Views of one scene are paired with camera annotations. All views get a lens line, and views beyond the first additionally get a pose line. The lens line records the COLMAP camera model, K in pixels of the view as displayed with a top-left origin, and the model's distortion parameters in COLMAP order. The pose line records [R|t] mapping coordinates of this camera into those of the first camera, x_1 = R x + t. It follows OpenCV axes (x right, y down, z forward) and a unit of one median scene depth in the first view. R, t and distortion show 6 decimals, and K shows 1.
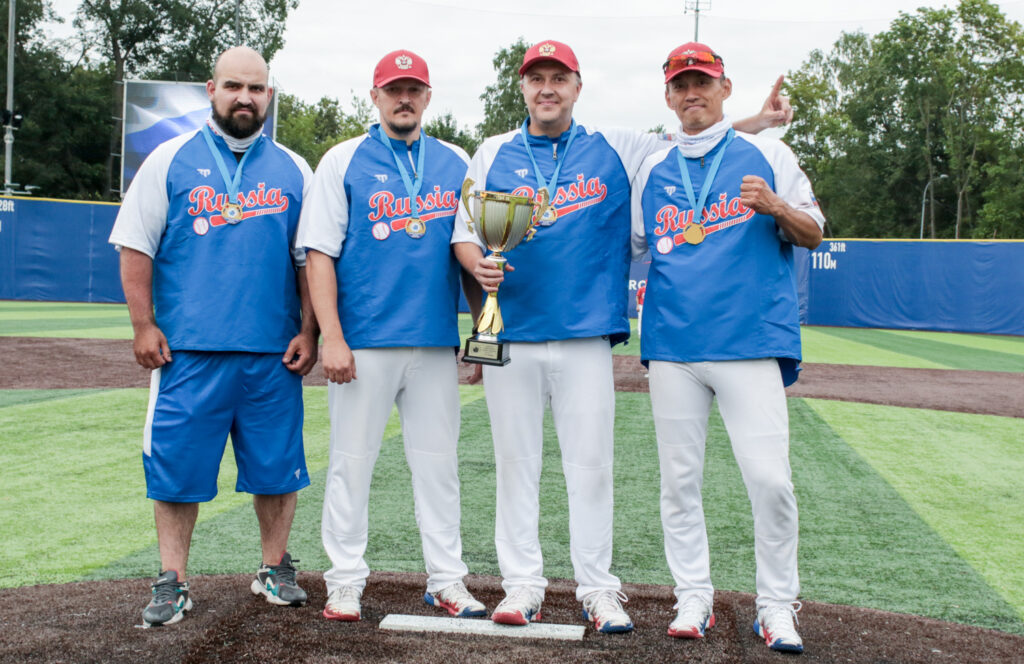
lens RADIAL K [[1544.7, 0, 524.8], [0, 1544.7, 359.2], [0, 0, 1]] dist [-0.068635, 0.000000]
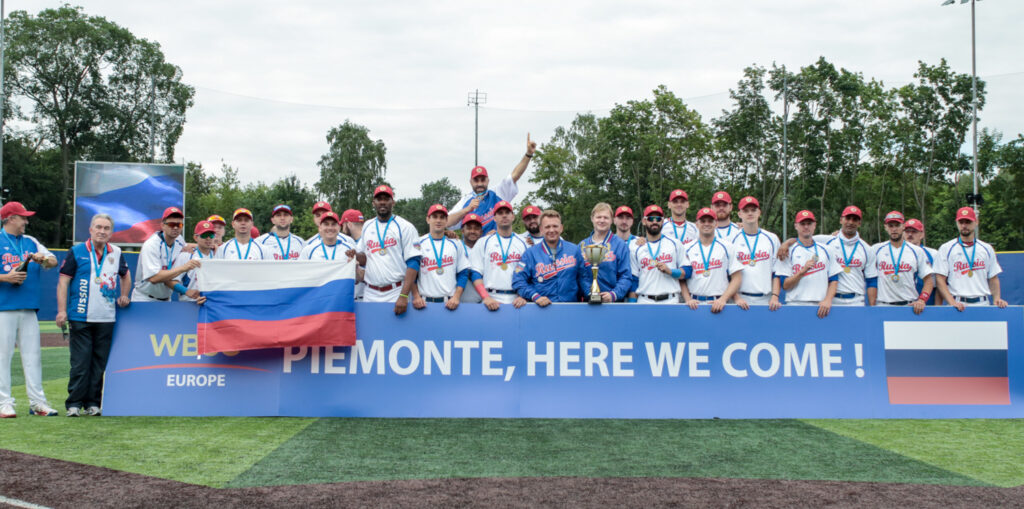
lens RADIAL K [[1285.6, 0, 505.4], [0, 1285.6, 249.8], [0, 0, 1]] dist [-0.079546, 0.000000]
pose [[0.989658, -0.025665, 0.141130, -0.034553], [0.037834, 0.995728, -0.084228, 0.009812], [-0.138365, 0.088696, 0.986402, -0.173179]]
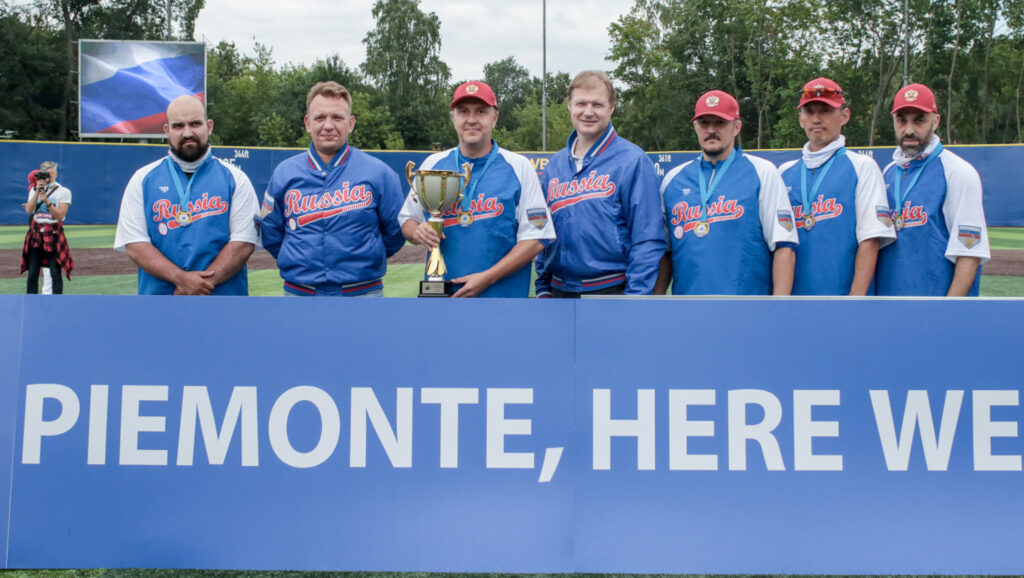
lens RADIAL K [[1405.3, 0, 520.8], [0, 1405.3, 247.2], [0, 0, 1]] dist [-0.076491, 0.000000]
pose [[0.994569, -0.038054, 0.096871, -0.024136], [0.038998, 0.999208, -0.007866, 0.003211], [-0.096495, 0.011601, 0.995266, -0.111461]]
